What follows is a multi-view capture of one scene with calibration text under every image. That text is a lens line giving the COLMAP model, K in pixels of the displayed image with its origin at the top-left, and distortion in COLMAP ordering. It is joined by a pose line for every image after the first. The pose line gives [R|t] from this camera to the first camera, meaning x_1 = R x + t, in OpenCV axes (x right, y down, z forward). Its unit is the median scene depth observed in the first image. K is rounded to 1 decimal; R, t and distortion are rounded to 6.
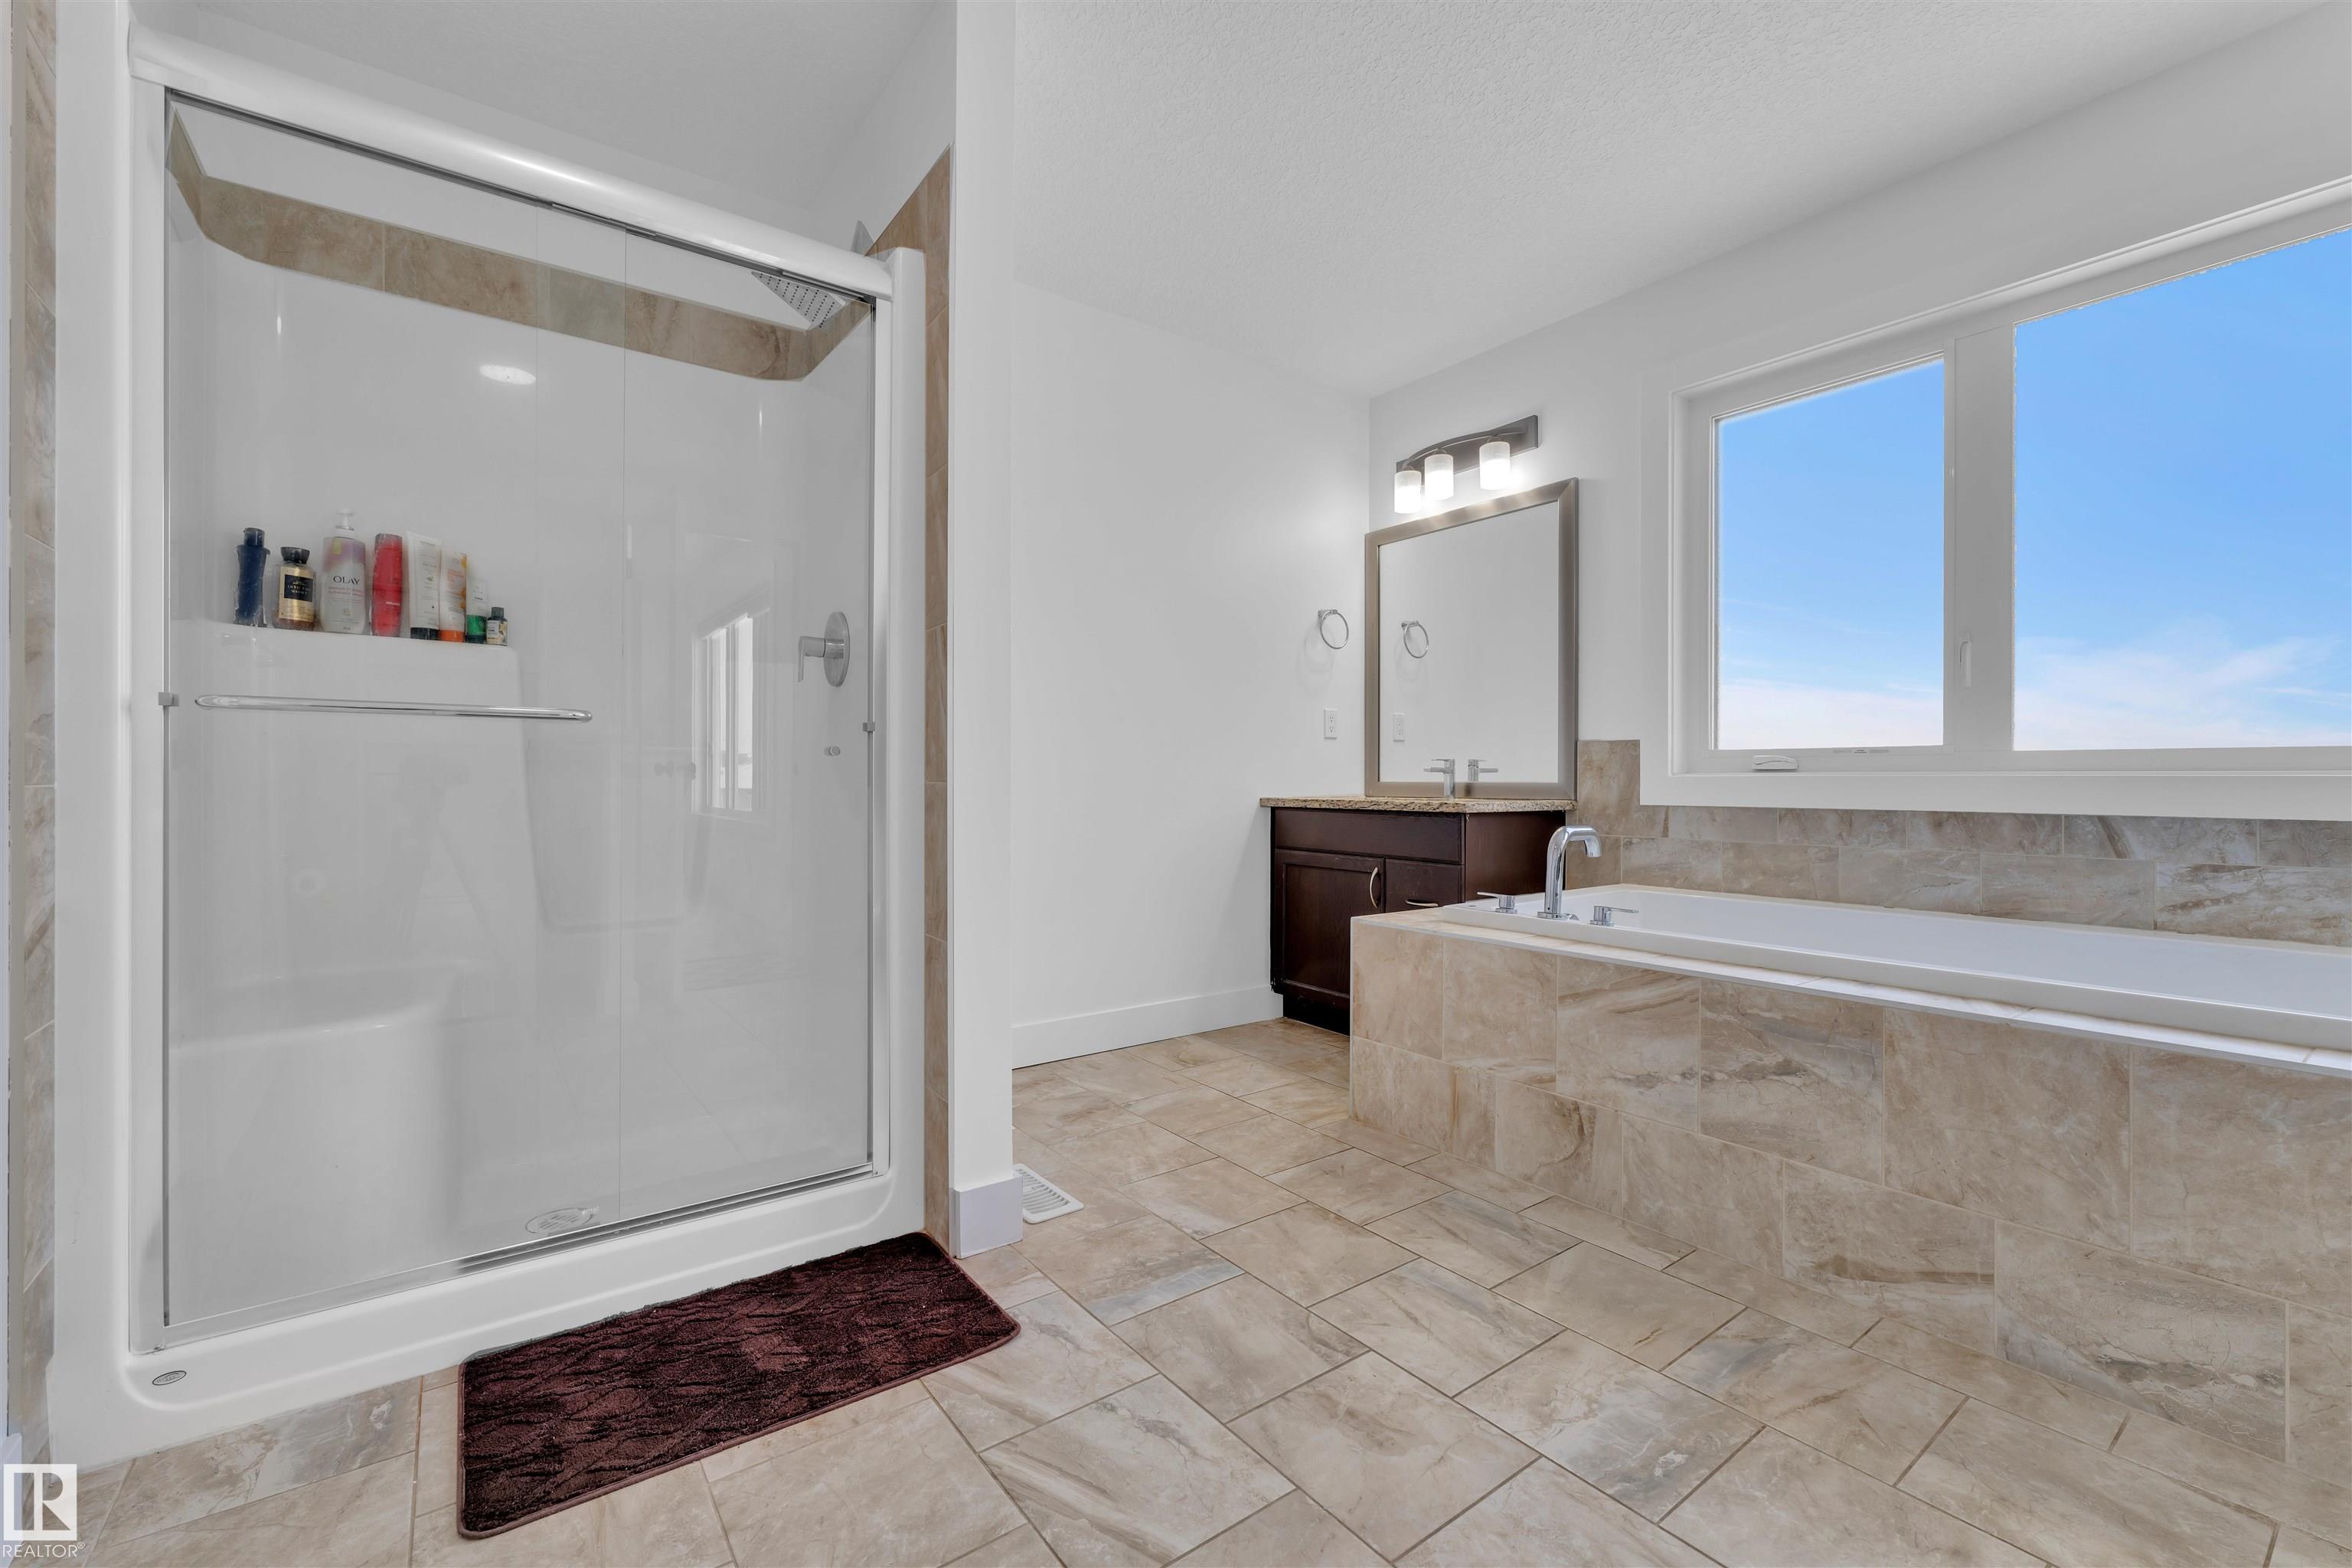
lens RADIAL K [[981.9, 0, 1176.0], [0, 981.9, 784.0], [0, 0, 1]] dist [-0.001130, -0.000080]
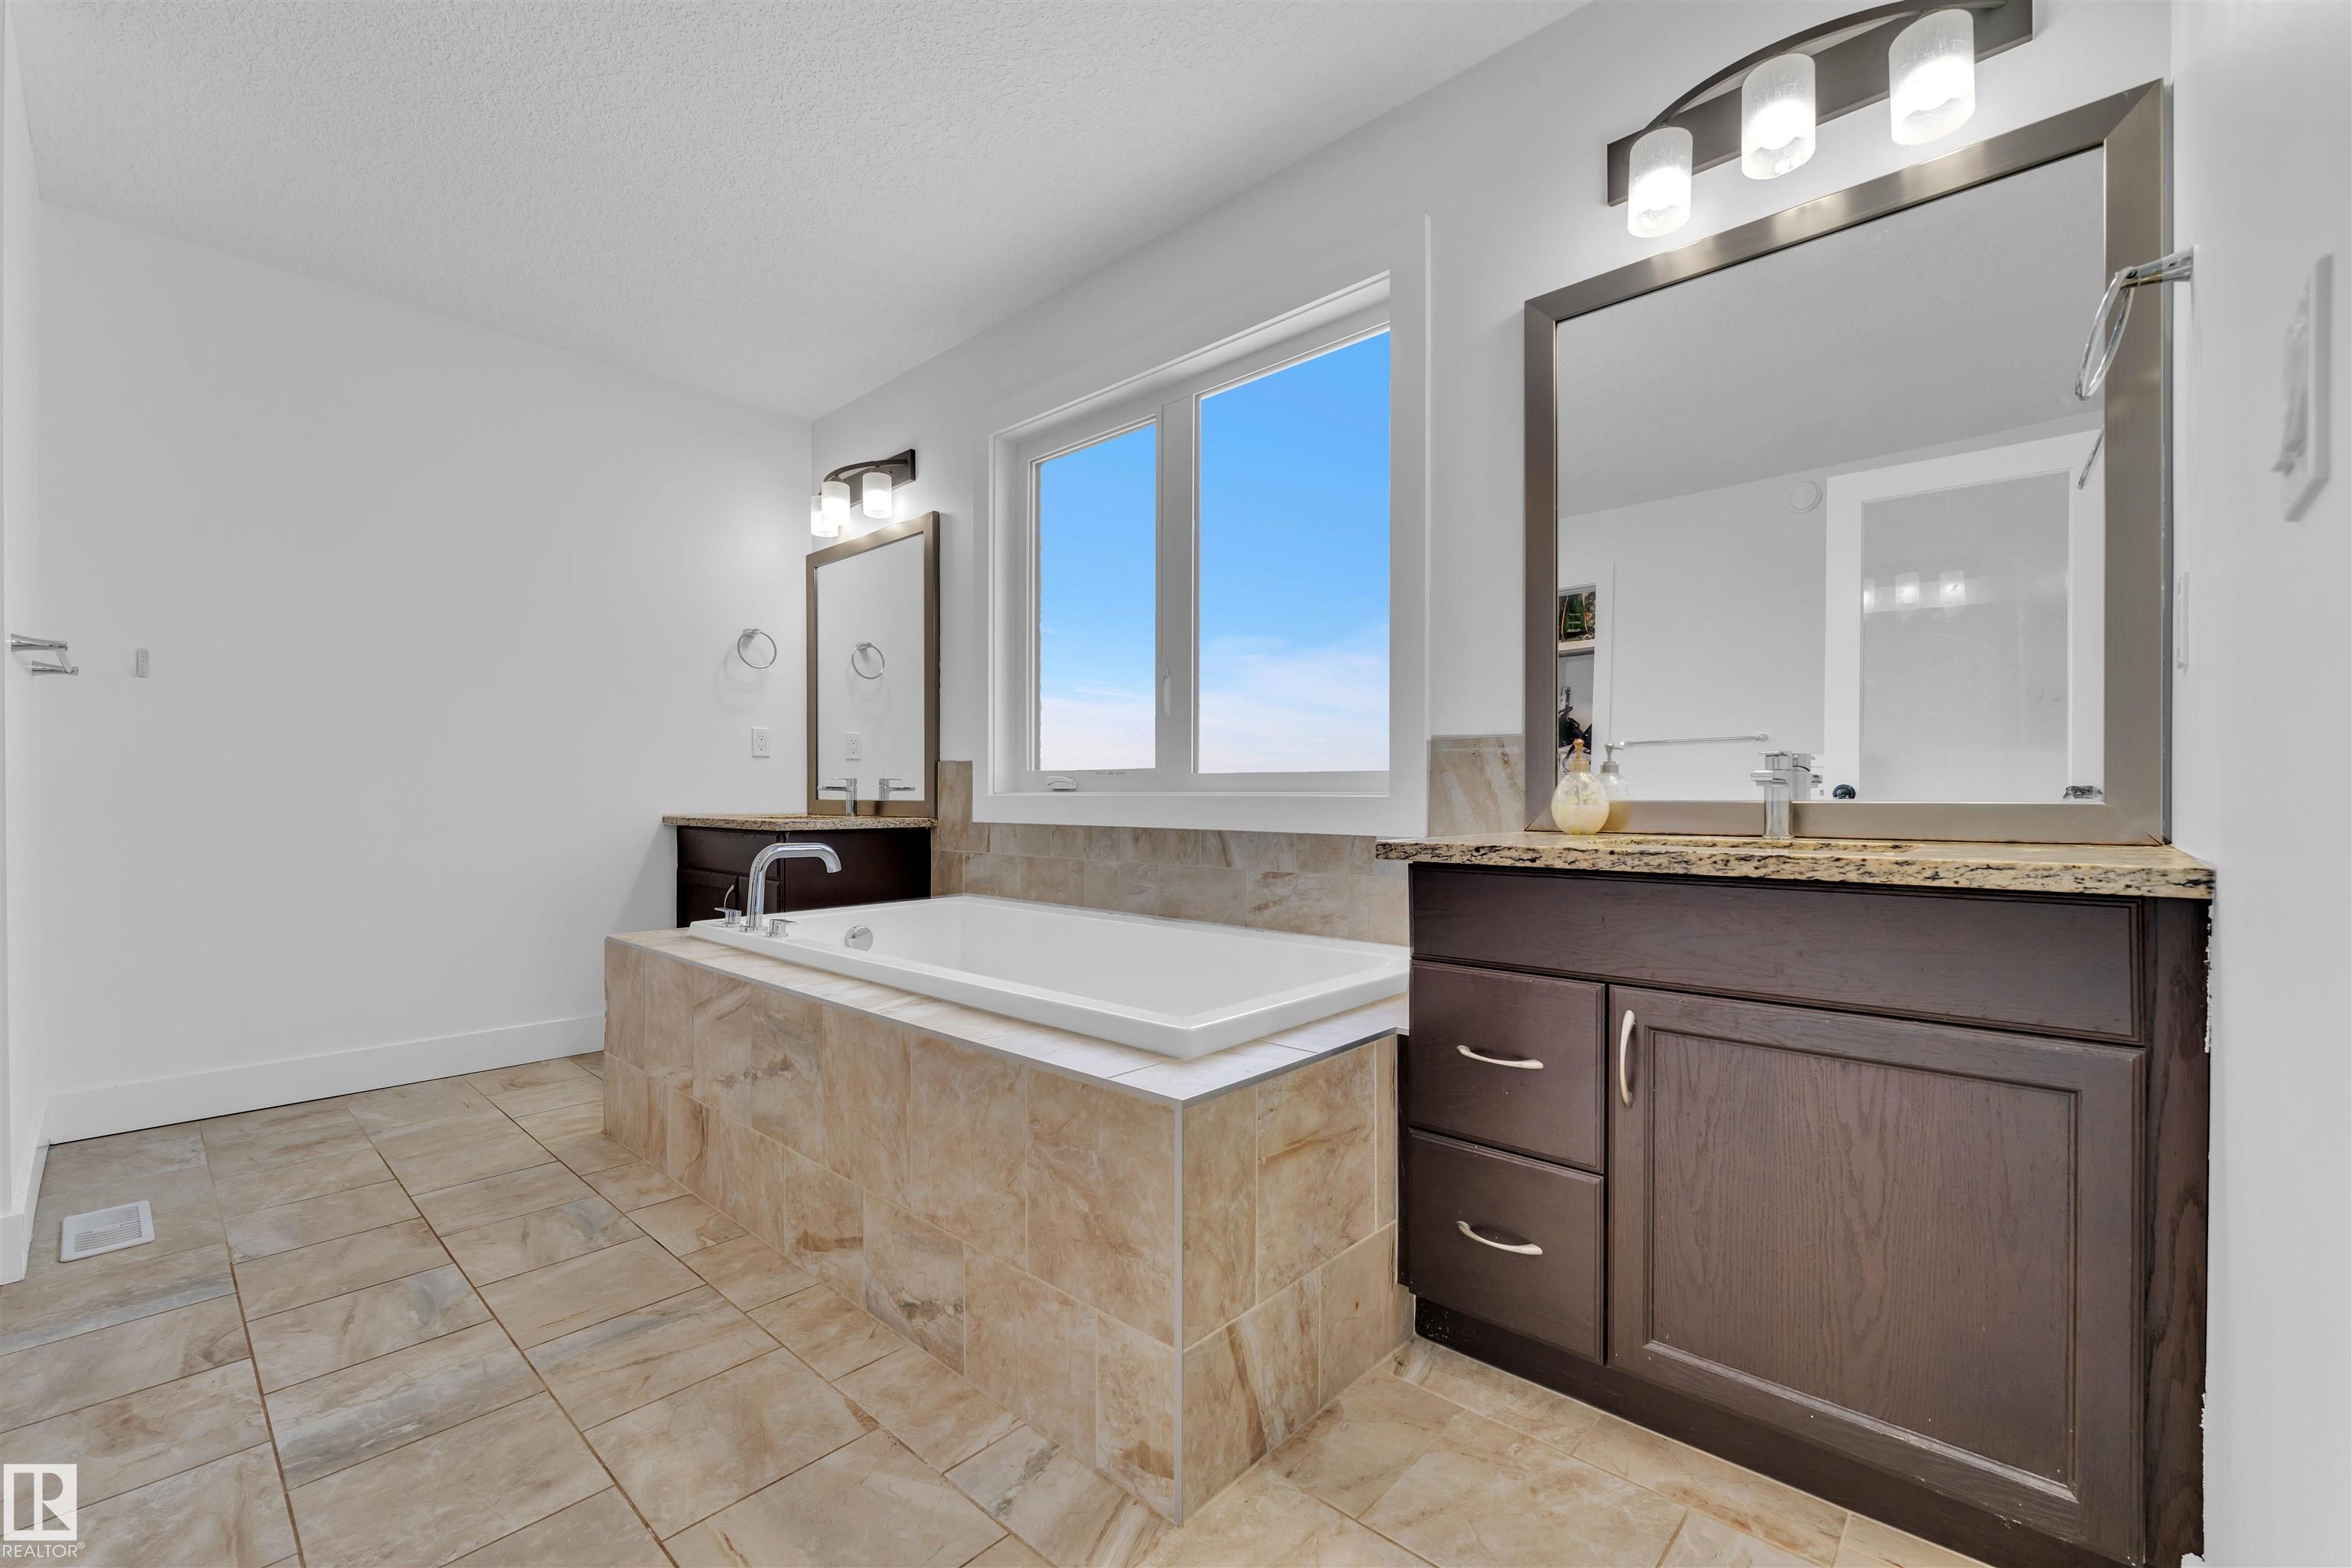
lens RADIAL K [[992.5, 0, 1107.0], [0, 992.5, 801.3], [0, 0, 1]] dist [0.001843, 0.000224]
pose [[0.985932, -0.004031, 0.167101, 0.636050], [0.003492, 0.999988, 0.003518, -0.006201], [-0.167113, -0.002885, 0.985934, -0.126113]]
